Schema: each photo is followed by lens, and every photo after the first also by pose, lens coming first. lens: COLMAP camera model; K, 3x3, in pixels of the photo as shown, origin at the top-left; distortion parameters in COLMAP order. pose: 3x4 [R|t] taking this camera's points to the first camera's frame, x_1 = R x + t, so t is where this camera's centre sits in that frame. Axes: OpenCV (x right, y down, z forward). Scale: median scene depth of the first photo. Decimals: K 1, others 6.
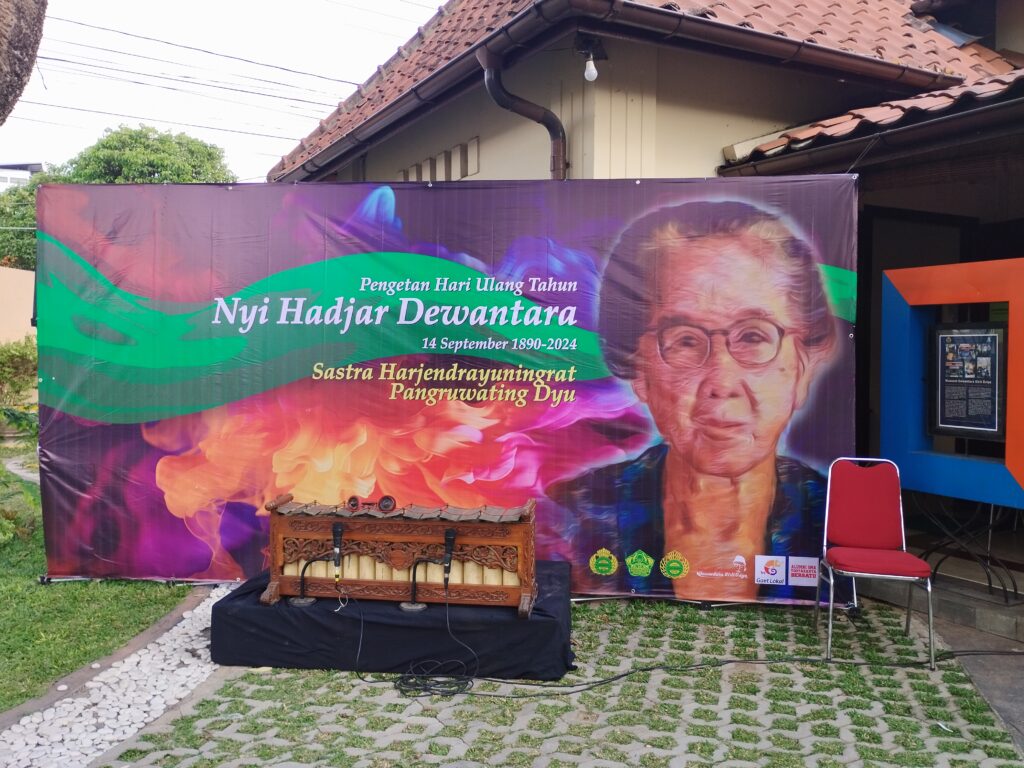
lens RADIAL K [[871.6, 0, 511.8], [0, 871.6, 389.5], [0, 0, 1]] dist [0.000589, -0.008797]
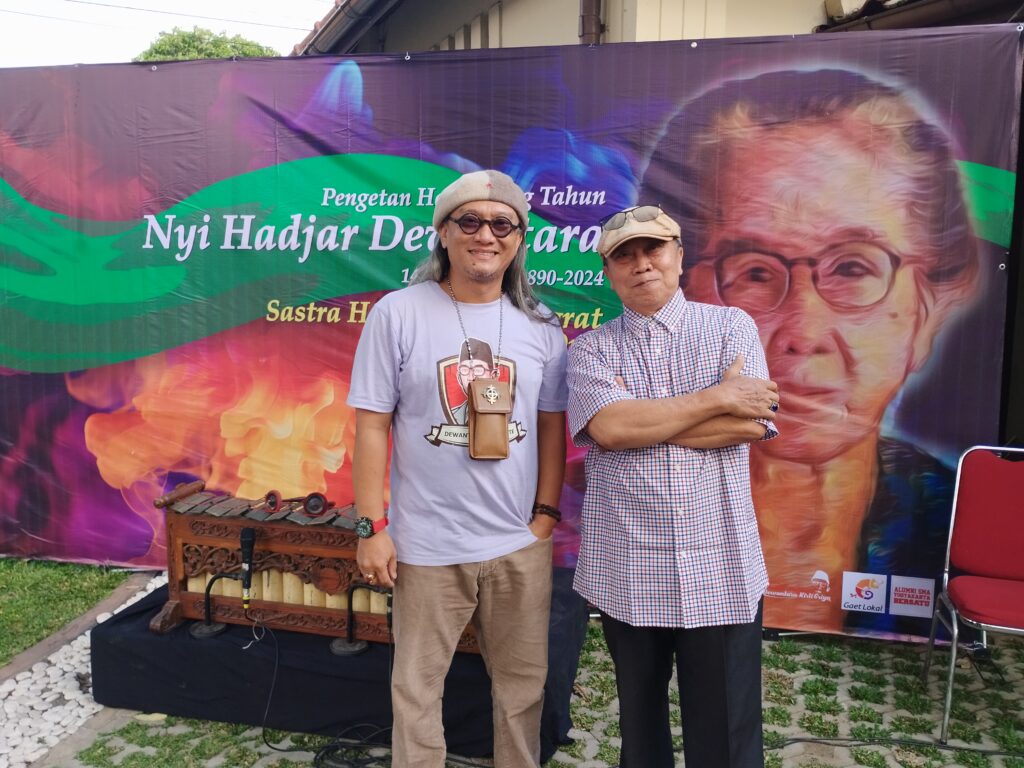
lens RADIAL K [[867.6, 0, 512.0], [0, 867.6, 384.0], [0, 0, 1]] dist [0.076686, -0.109838]
pose [[0.993603, 0.015957, -0.111792, 0.081891], [-0.004762, 0.995006, 0.099700, -0.035863], [0.112825, -0.098530, 0.988718, 0.253998]]
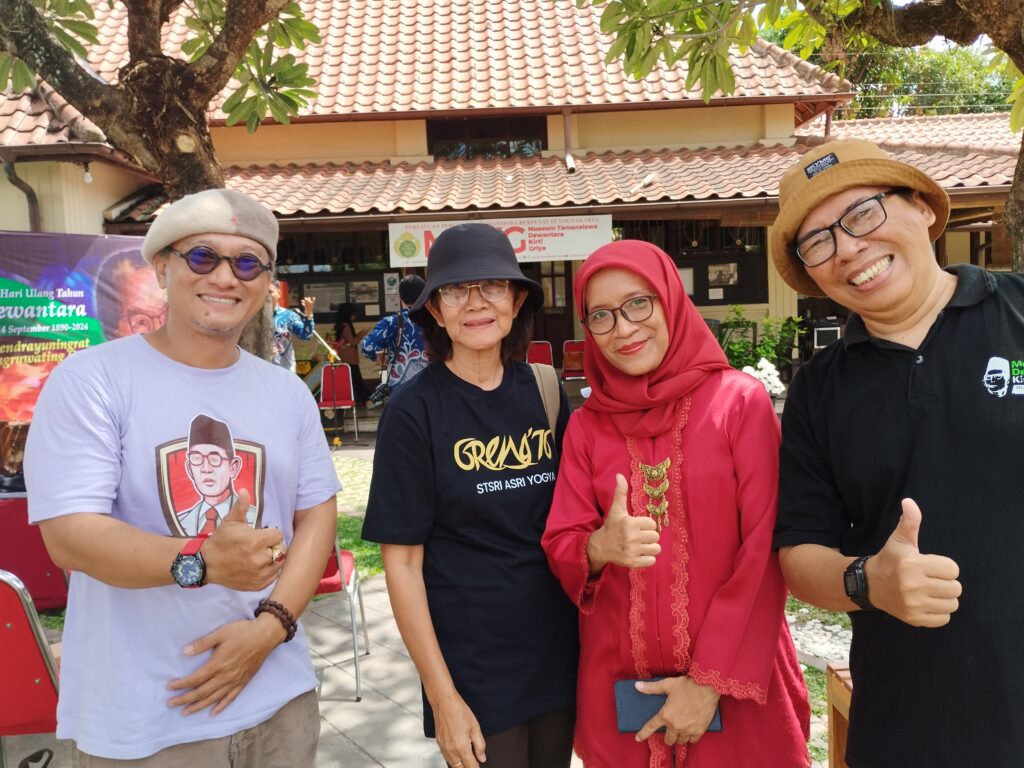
lens RADIAL K [[871.6, 0, 511.8], [0, 871.6, 389.5], [0, 0, 1]] dist [0.000589, -0.008797]
pose [[0.467622, -0.105046, 0.877664, -1.113949], [0.092976, 0.993251, 0.069343, 0.034718], [-0.879025, 0.049175, 0.474233, -0.619972]]
